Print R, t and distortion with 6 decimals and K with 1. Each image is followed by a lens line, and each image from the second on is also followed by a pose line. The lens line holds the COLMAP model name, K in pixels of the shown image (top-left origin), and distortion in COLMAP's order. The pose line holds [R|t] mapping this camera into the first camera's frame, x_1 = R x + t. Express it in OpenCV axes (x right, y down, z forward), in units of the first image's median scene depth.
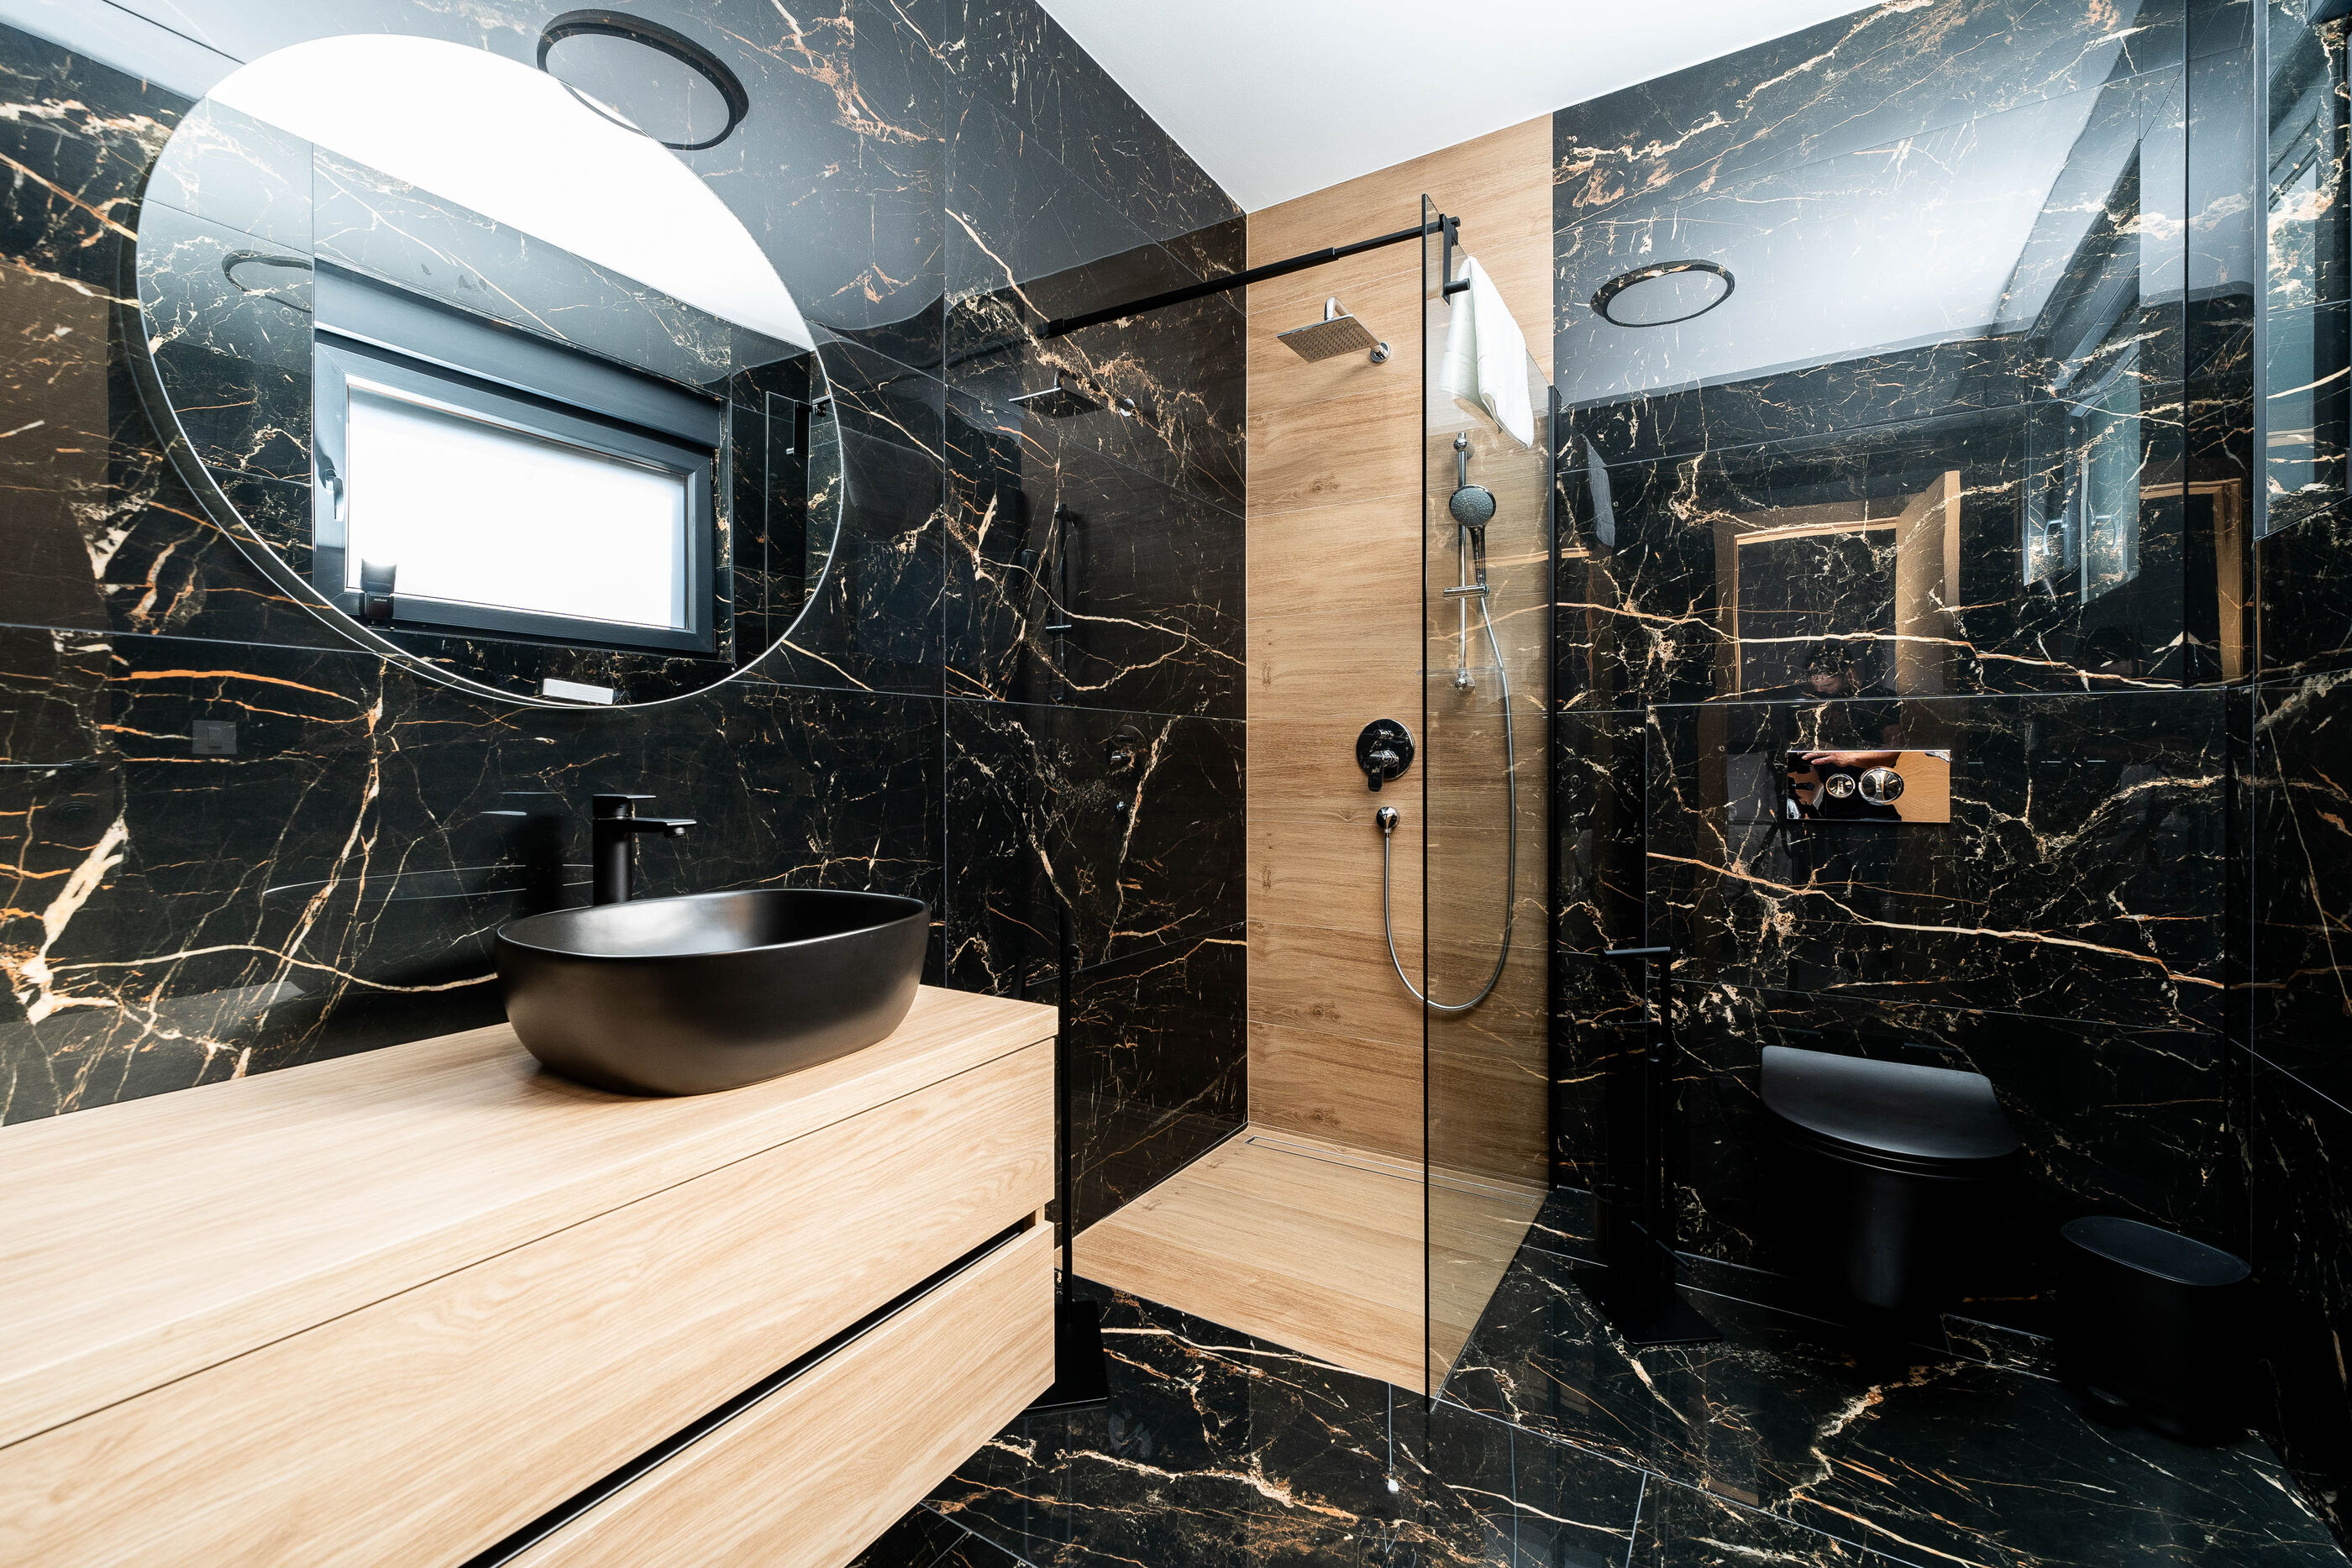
lens RADIAL K [[948.0, 0, 1174.6], [0, 948.0, 778.8], [0, 0, 1]] dist [-0.001059, -0.000179]
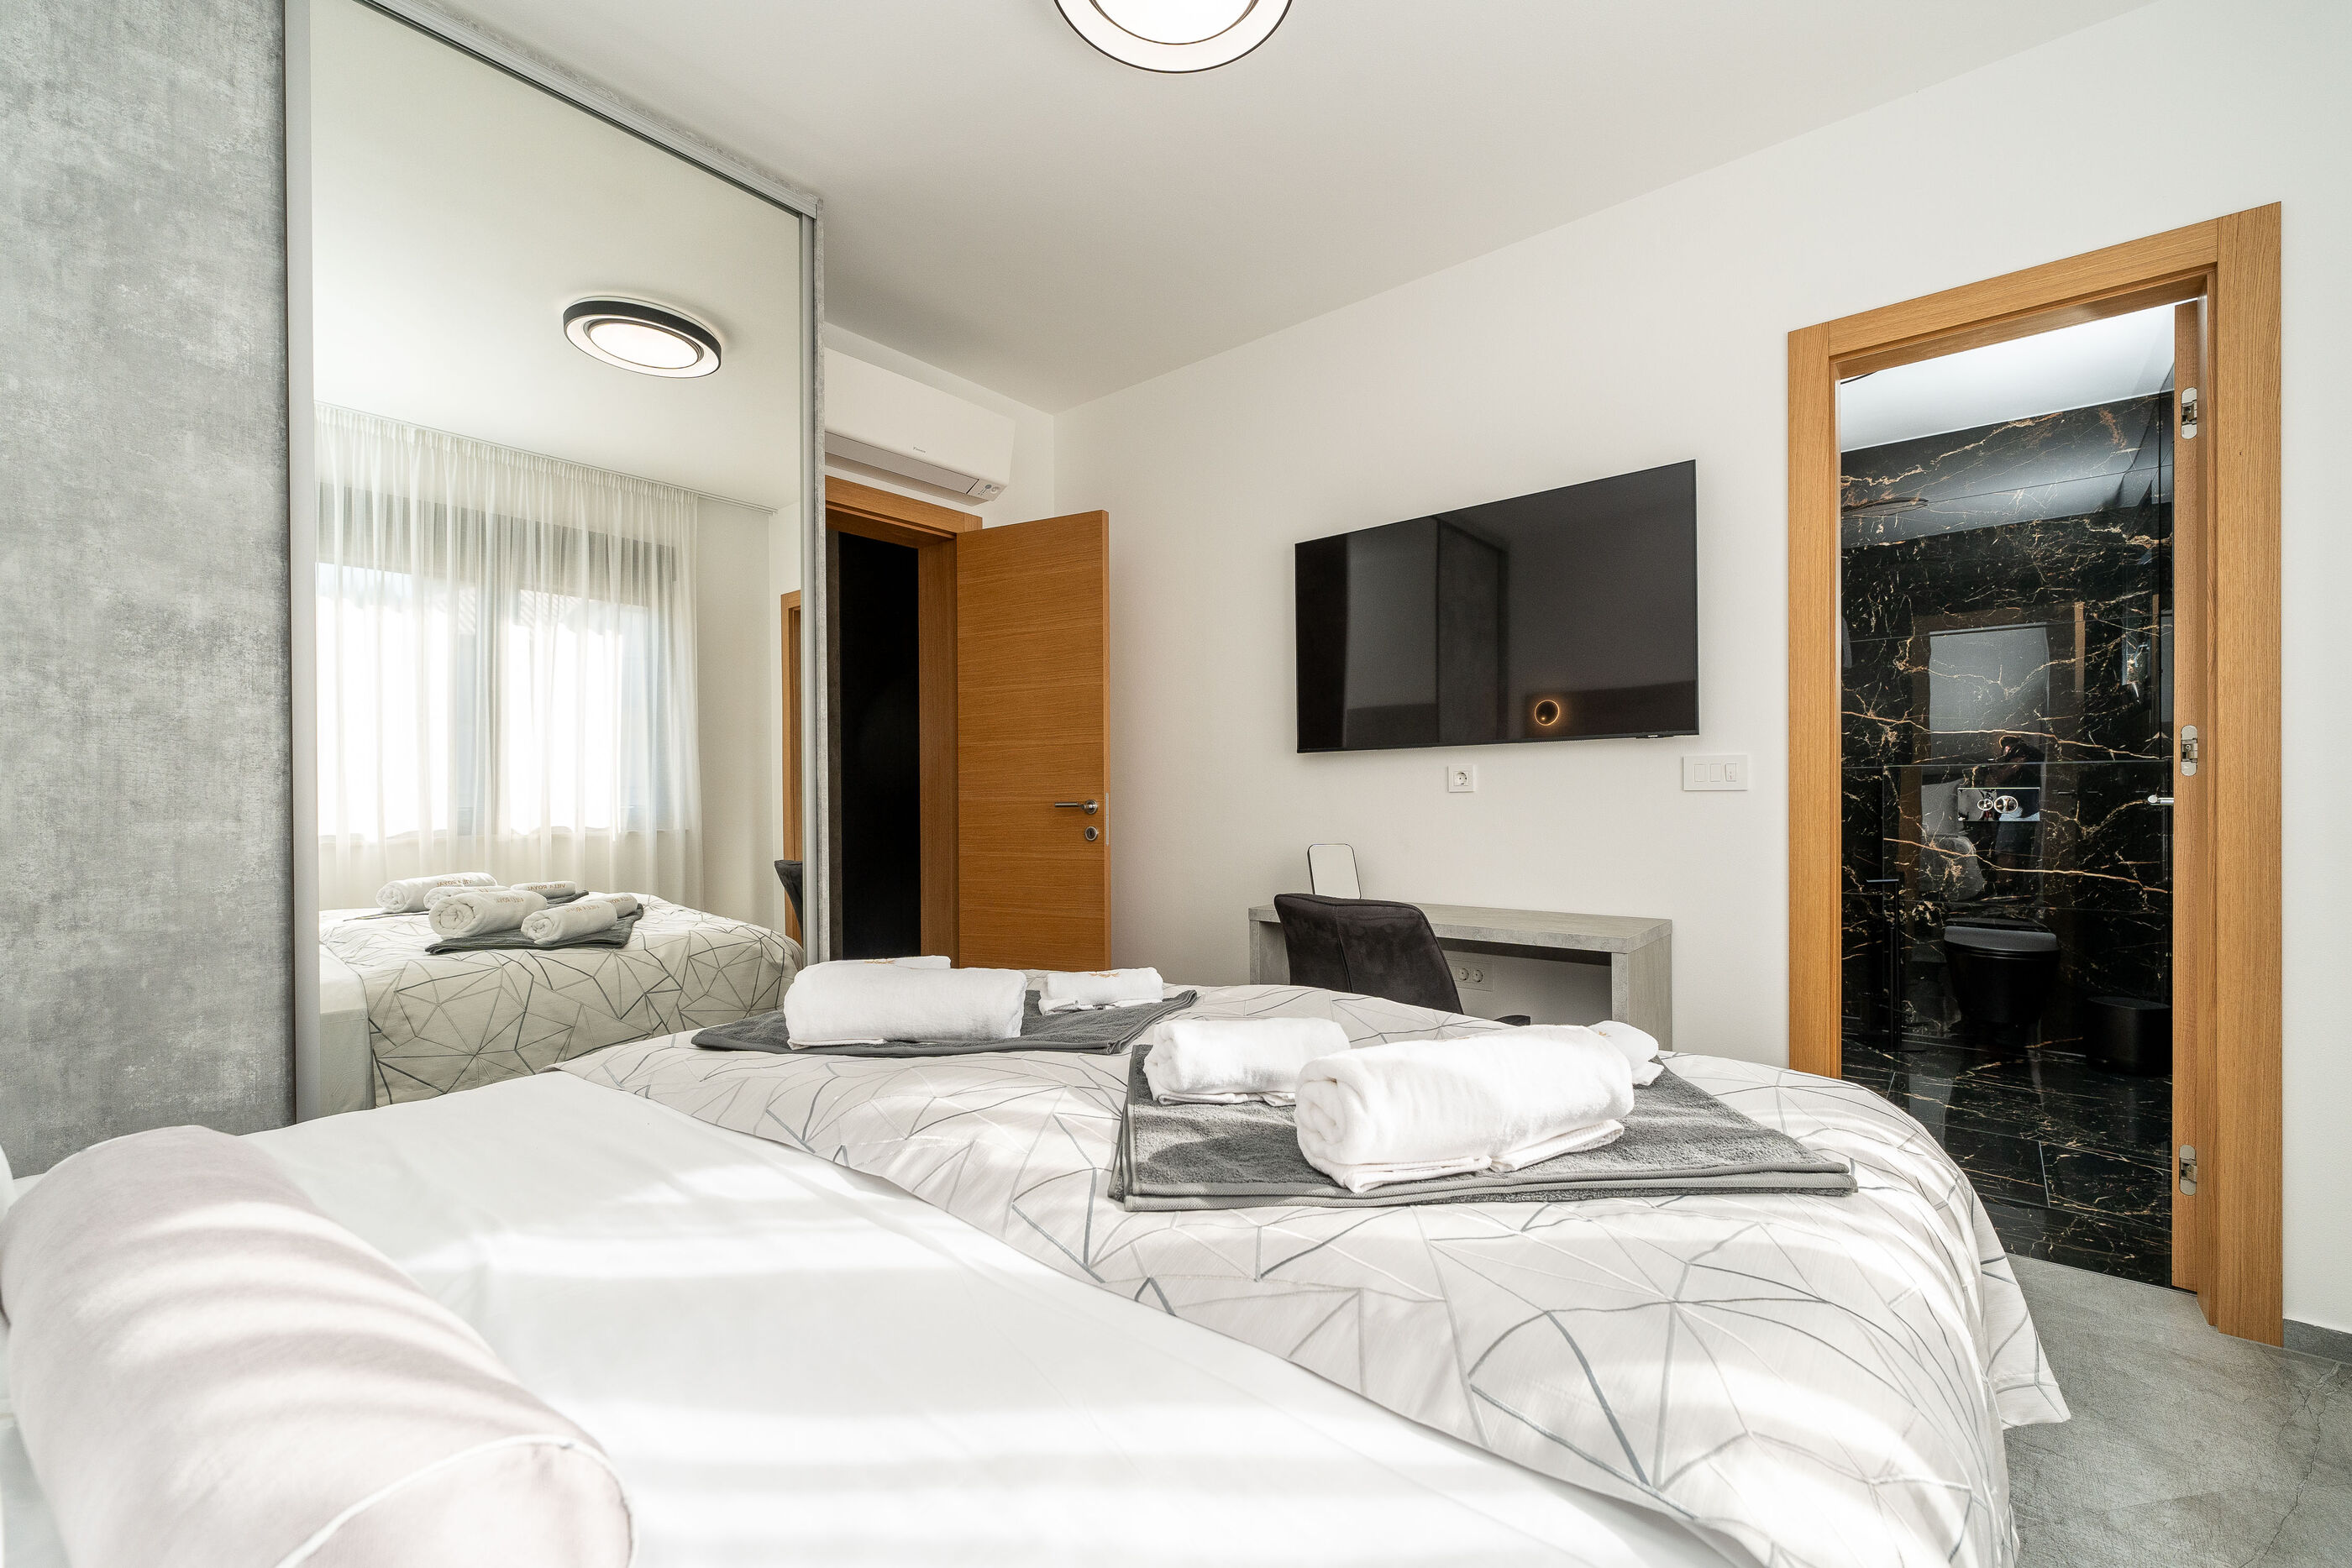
lens RADIAL K [[955.7, 0, 1176.8], [0, 955.7, 805.9], [0, 0, 1]] dist [0.000593, 0.000072]
pose [[0.992346, -0.003806, -0.123429, -0.782328], [0.004111, 0.999989, 0.002215, -0.001721], [0.123420, -0.002705, 0.992351, -1.270842]]
